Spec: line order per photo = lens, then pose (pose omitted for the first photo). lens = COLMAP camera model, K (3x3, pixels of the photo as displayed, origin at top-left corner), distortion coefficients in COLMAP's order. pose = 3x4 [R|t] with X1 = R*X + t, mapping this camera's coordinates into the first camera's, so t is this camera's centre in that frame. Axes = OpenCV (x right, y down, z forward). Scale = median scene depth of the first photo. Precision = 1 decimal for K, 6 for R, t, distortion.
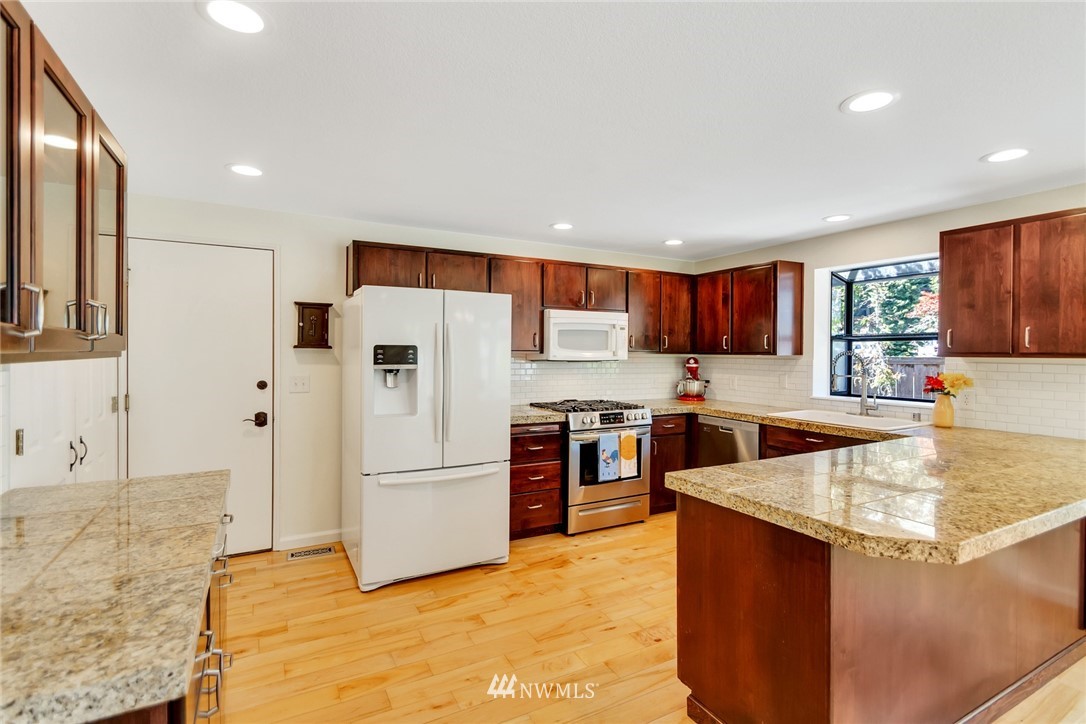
lens RADIAL K [[517.7, 0, 556.6], [0, 517.7, 357.2], [0, 0, 1]] dist [-0.001123, -0.000162]
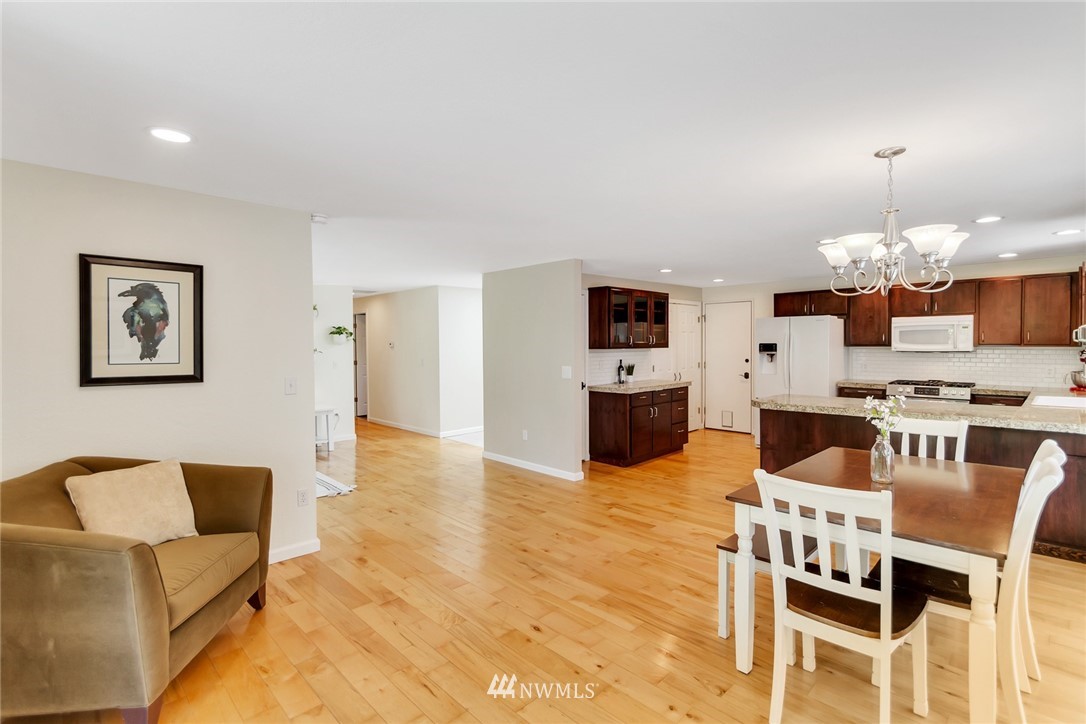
lens RADIAL K [[502.7, 0, 543.9], [0, 502.7, 355.9], [0, 0, 1]] dist [-0.002178, -0.000888]
pose [[0.263866, 0.015391, -0.964437, 1.208153], [-0.004338, 0.999882, 0.014769, 0.003487], [0.964550, 0.000287, 0.263901, -0.412092]]
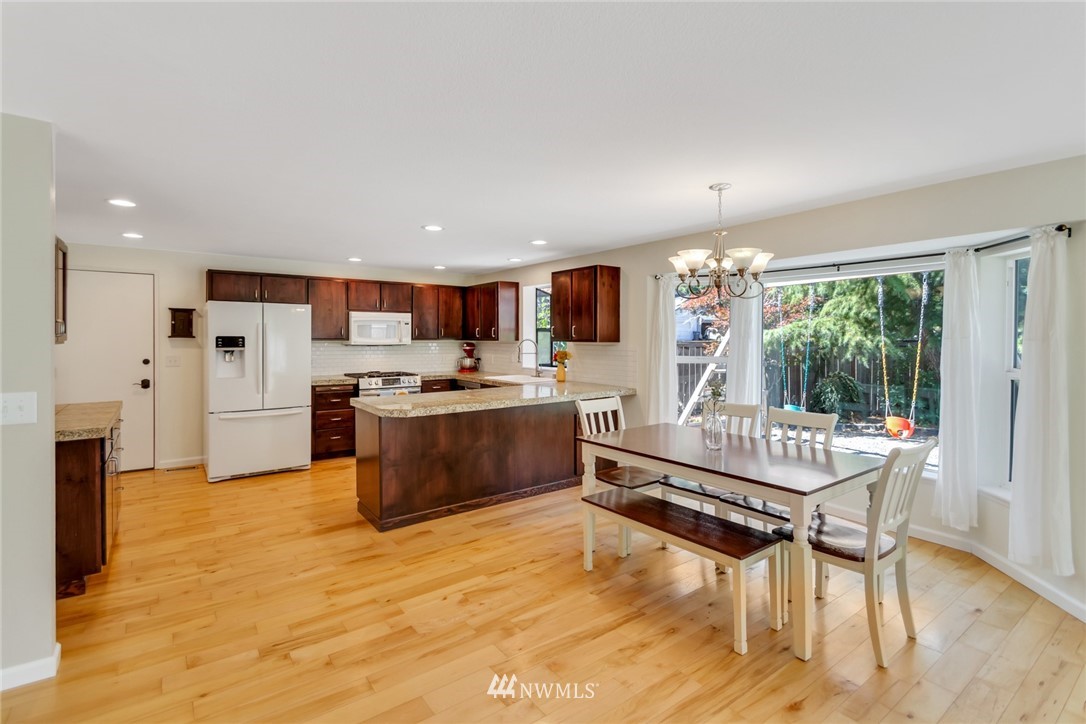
lens RADIAL K [[505.4, 0, 540.6], [0, 505.4, 344.3], [0, 0, 1]] dist [0.000090, -0.000176]
pose [[0.992768, -0.005179, 0.119938, 0.381255], [0.004738, 0.999981, 0.003967, 0.001480], [-0.119956, -0.003371, 0.992773, -0.581053]]
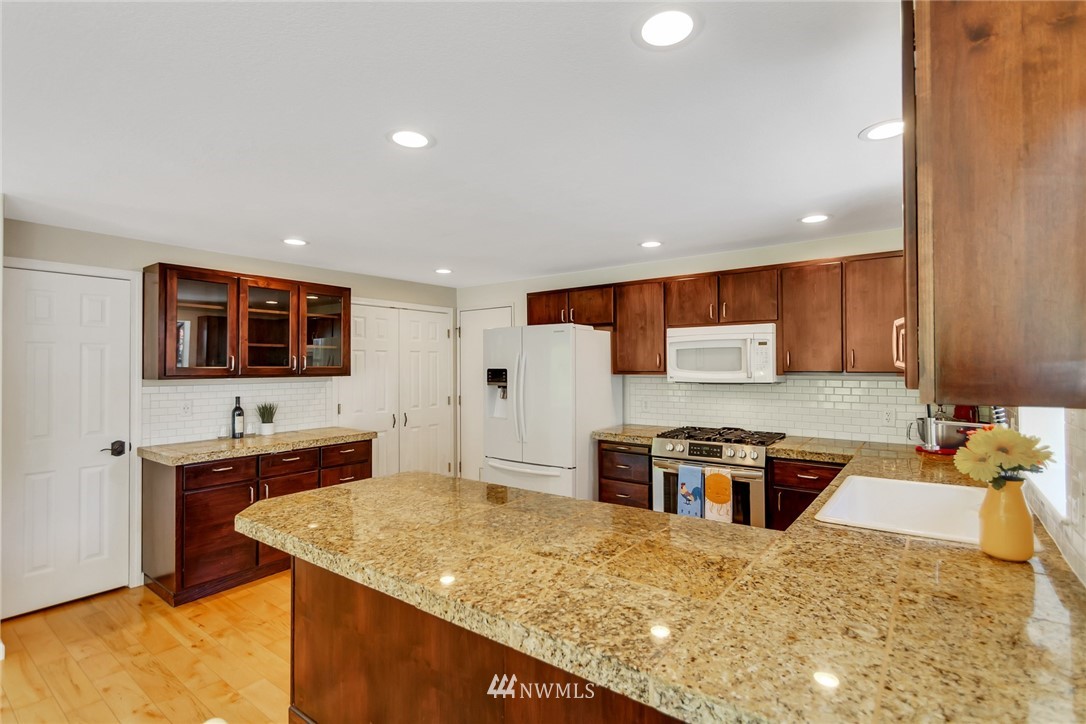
lens RADIAL K [[514.6, 0, 543.0], [0, 514.6, 362.0], [0, 0, 1]] dist [0.016312, -0.000036]
pose [[0.408644, -0.017056, -0.912534, 0.801573], [-0.004628, 0.999774, -0.020759, -0.009861], [0.912682, 0.012707, 0.408473, 0.415200]]
